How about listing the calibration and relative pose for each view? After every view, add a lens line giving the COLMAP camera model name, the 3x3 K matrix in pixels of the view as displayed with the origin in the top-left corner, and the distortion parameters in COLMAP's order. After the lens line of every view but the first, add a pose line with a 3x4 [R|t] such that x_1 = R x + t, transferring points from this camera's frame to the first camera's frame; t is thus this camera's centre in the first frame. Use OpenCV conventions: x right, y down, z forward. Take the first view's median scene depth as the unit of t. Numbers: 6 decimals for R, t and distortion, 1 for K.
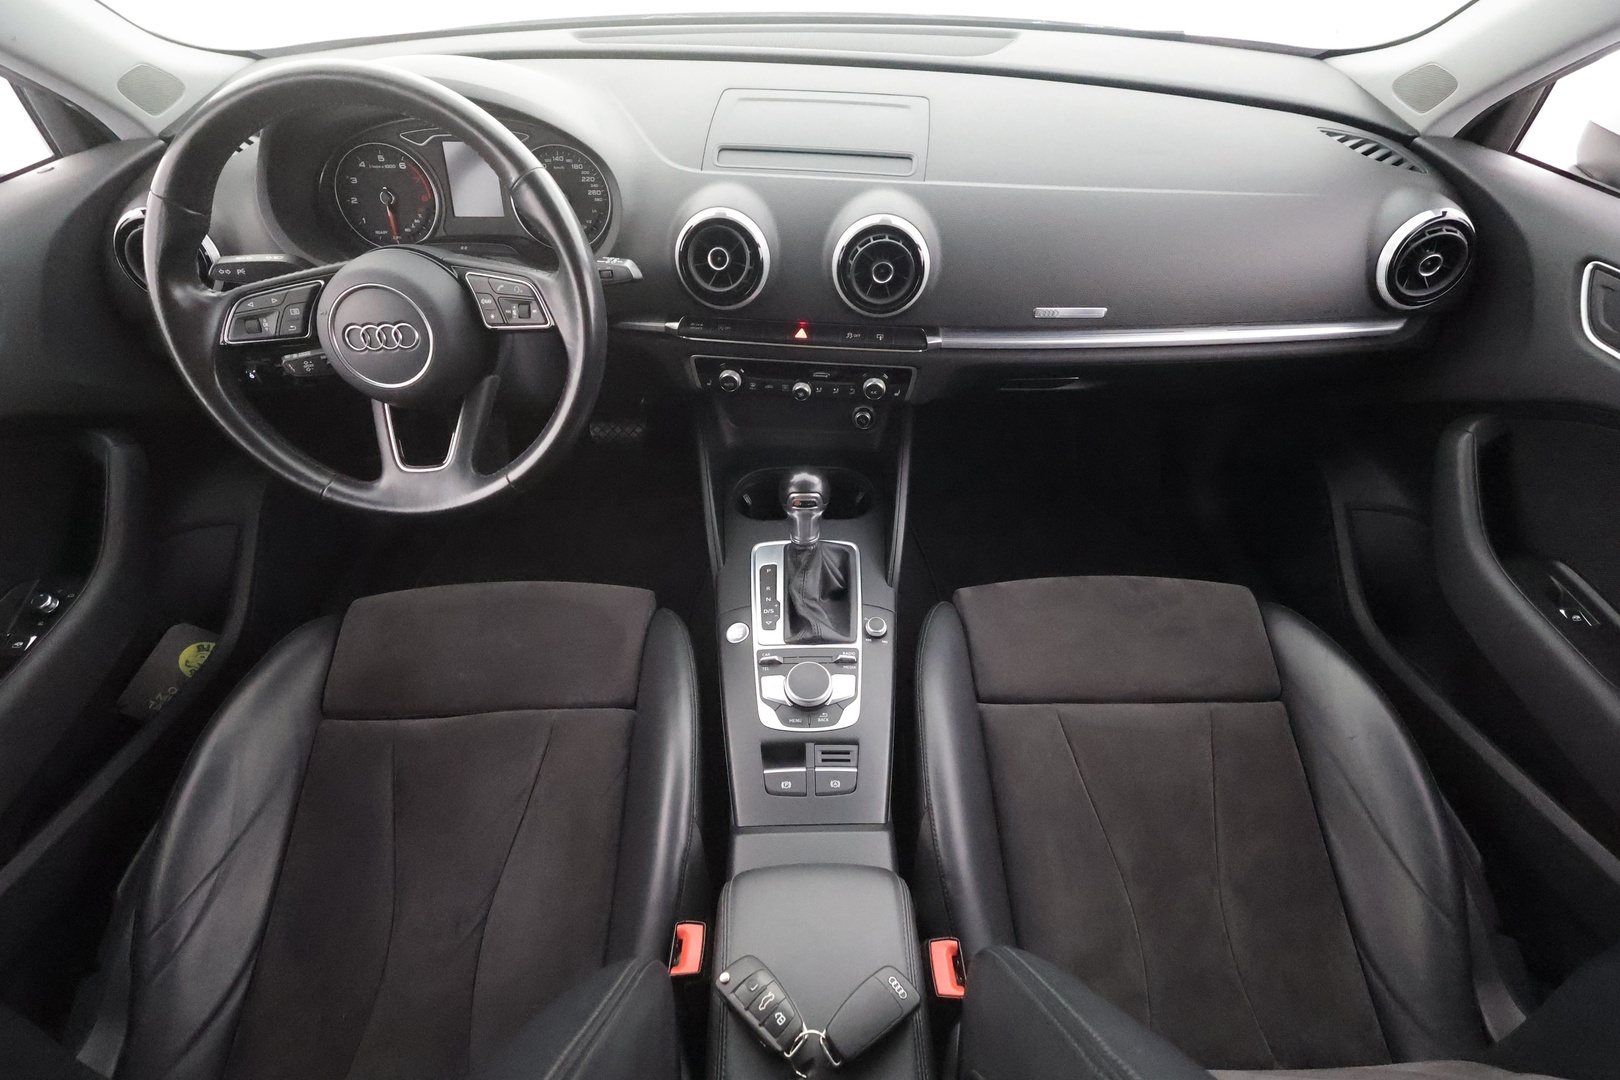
lens RADIAL K [[756.4, 0, 819.1], [0, 756.4, 542.6], [0, 0, 1]] dist [-0.004087, 0.001858]
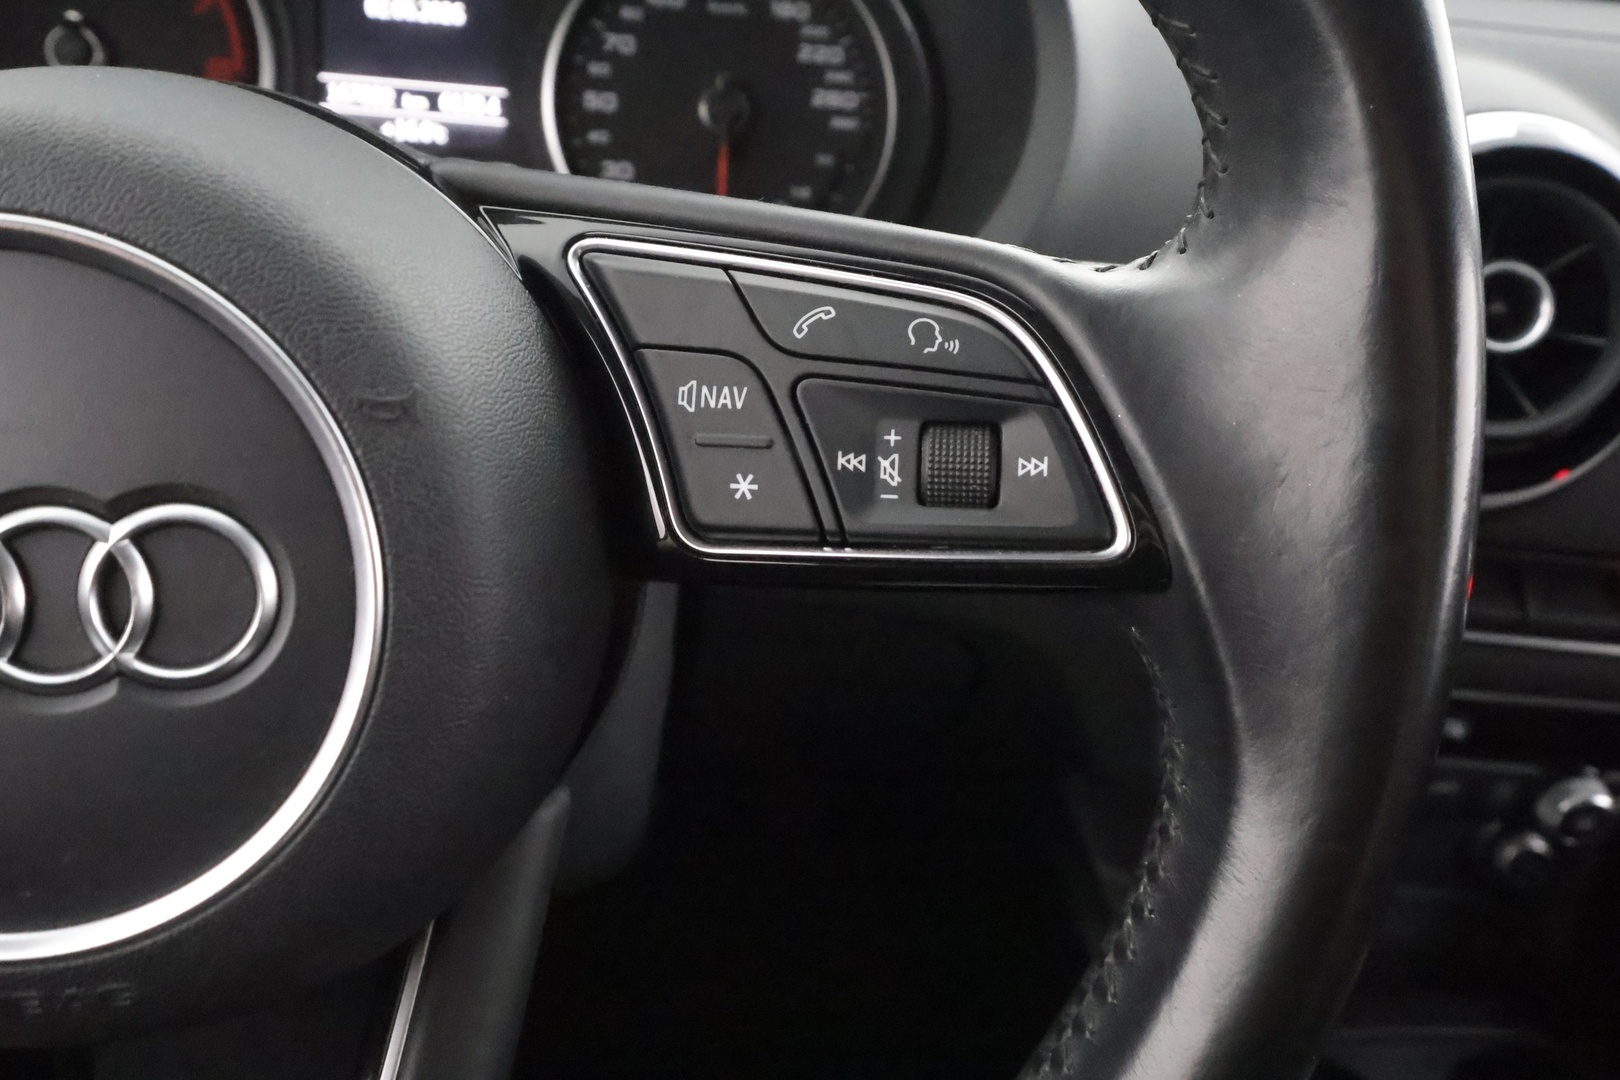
lens RADIAL K [[1272.0, 0, 814.5], [0, 1272.0, 552.8], [0, 0, 1]] dist [0.003253, -0.007027]
pose [[0.993894, 0.037479, 0.103779, -0.370195], [-0.008423, 0.963571, -0.267319, -0.177852], [-0.110017, 0.264813, 0.958003, 0.618418]]
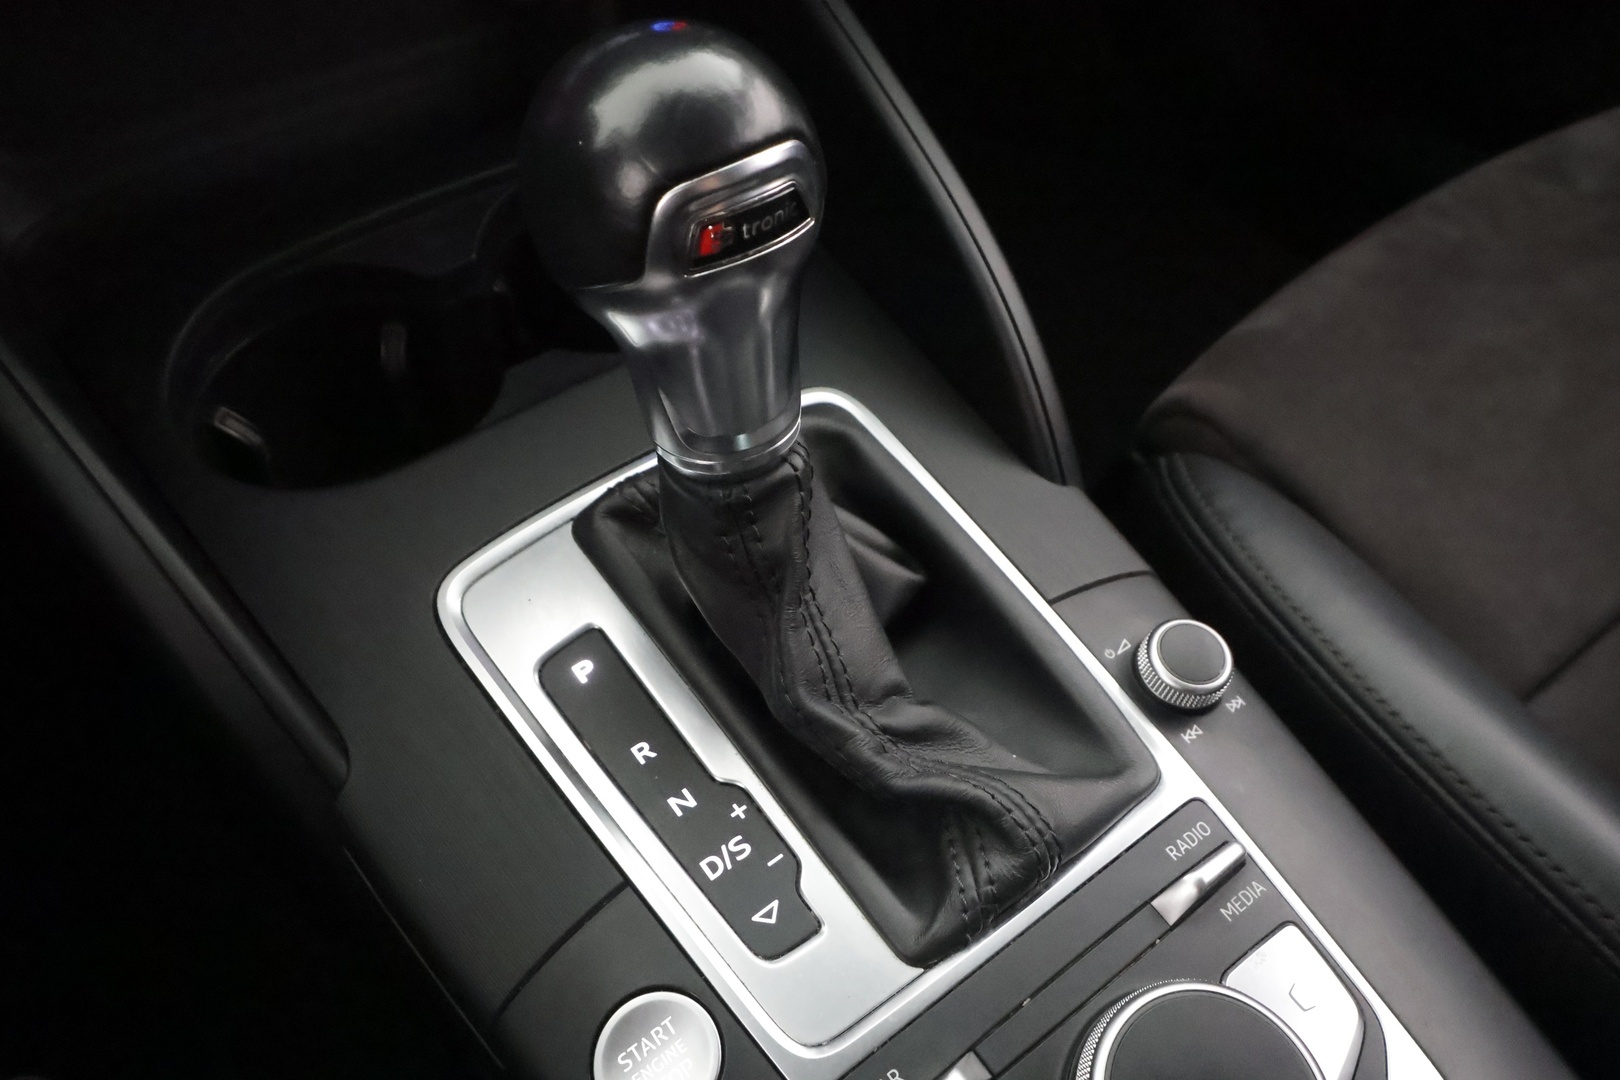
lens RADIAL K [[1272.0, 0, 808.9], [0, 1272.0, 552.9], [0, 0, 1]] dist [0.003253, -0.007027]
pose [[0.807281, -0.447739, 0.384483, -0.146242], [0.405761, 0.894158, 0.189312, -0.033772], [-0.428551, 0.003181, 0.903512, 0.728359]]
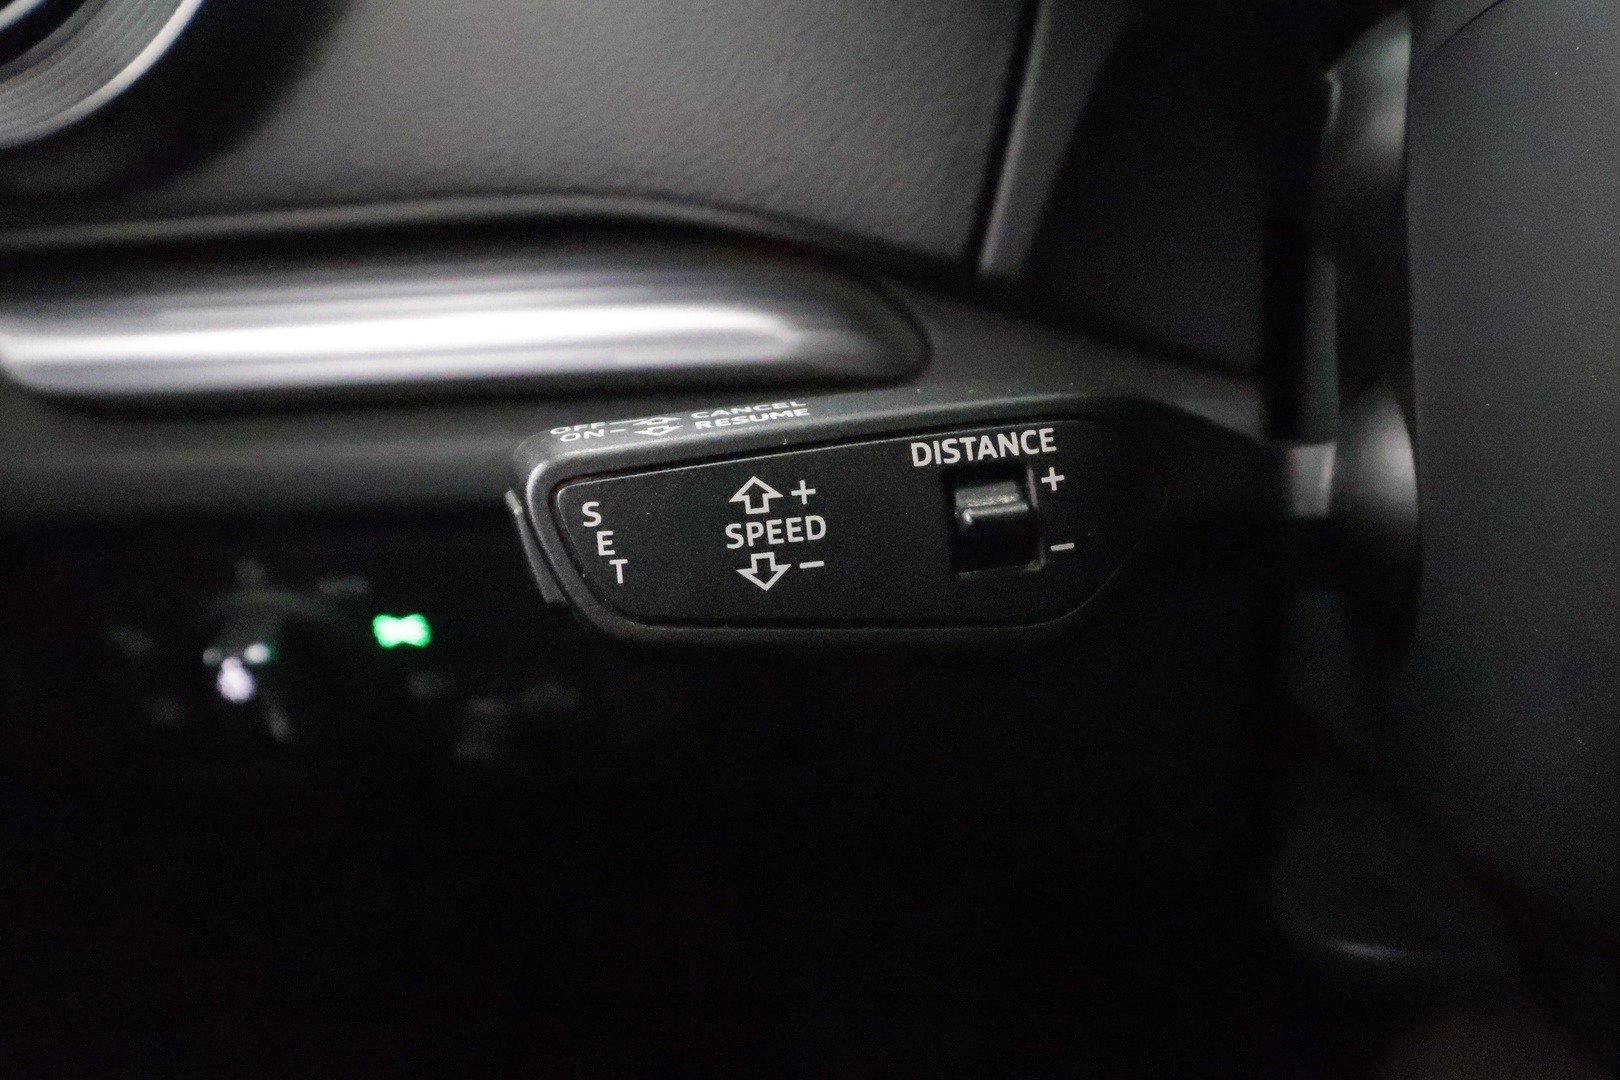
lens RADIAL K [[1309.6, 0, 815.5], [0, 1309.6, 539.9], [0, 0, 1]] dist [0.007366, 0.001066]
pose [[0.965370, 0.014531, -0.260480, -0.608696], [-0.121388, 0.908803, -0.399178, -0.166247], [0.230925, 0.416973, 0.879094, 0.835718]]
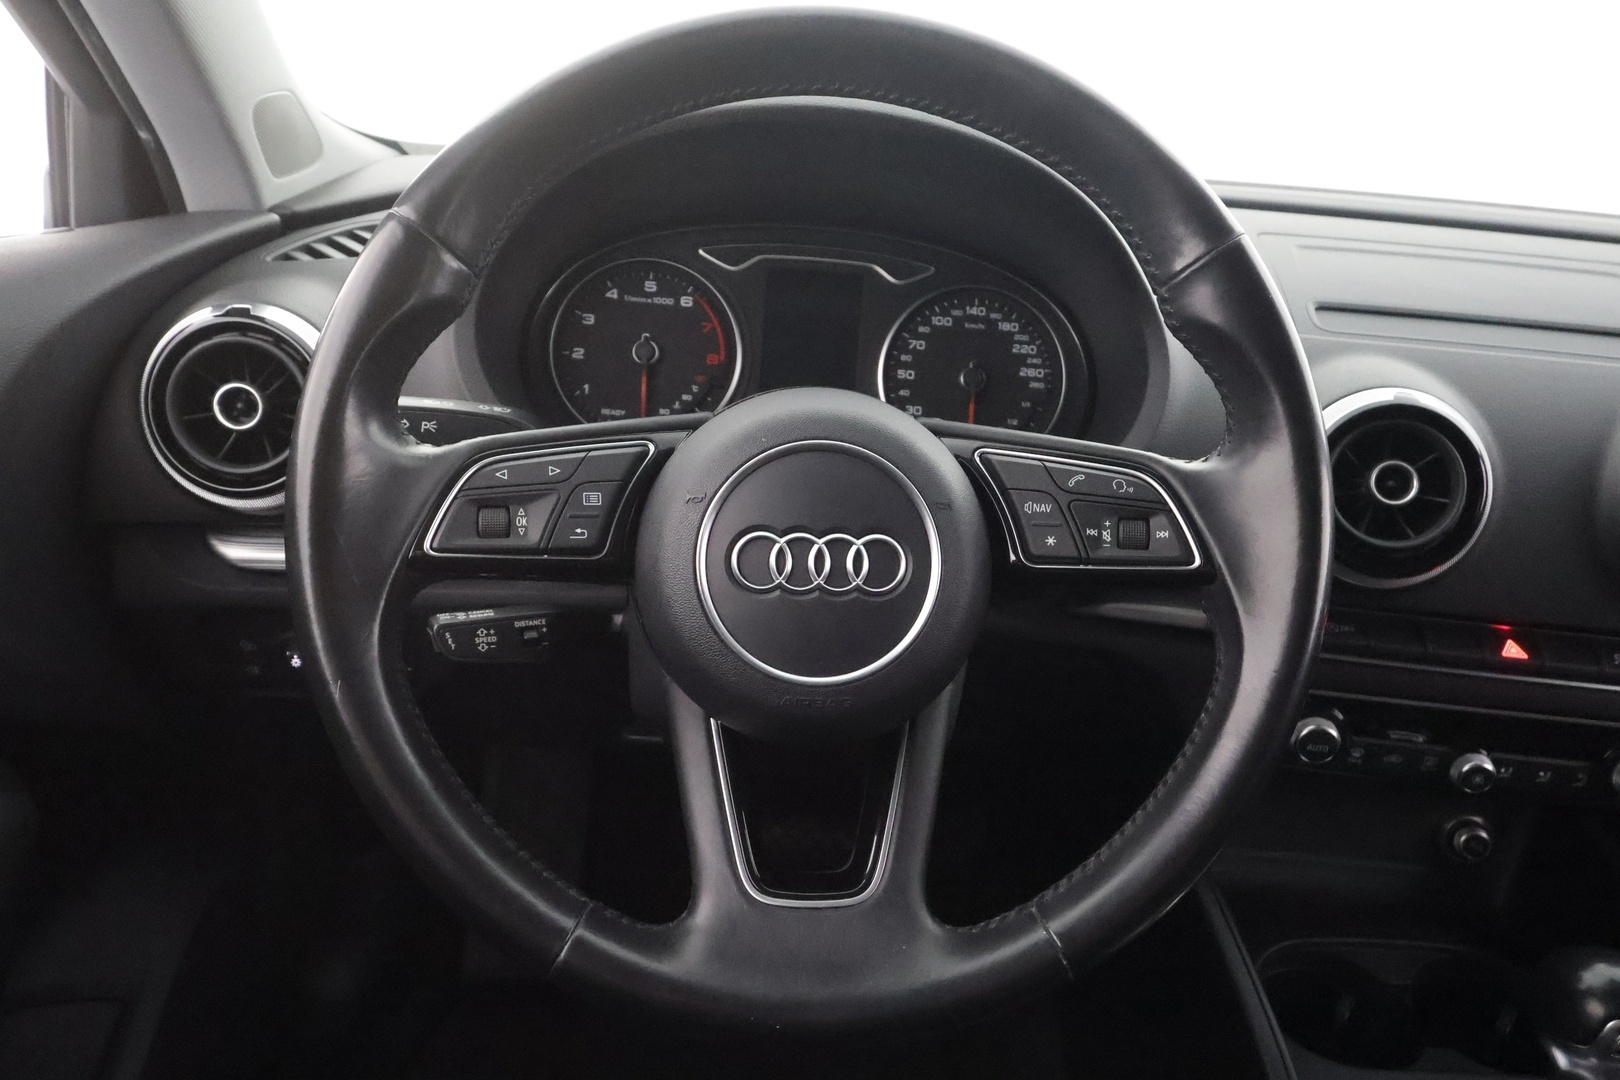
lens RADIAL K [[1132.5, 0, 812.0], [0, 1132.5, 544.4], [0, 0, 1]] dist [-0.004705, 0.004727]
pose [[0.997819, 0.065792, 0.005423, -0.474363], [-0.057940, 0.912170, -0.405695, -0.025538], [-0.031639, 0.404496, 0.913992, 0.350673]]
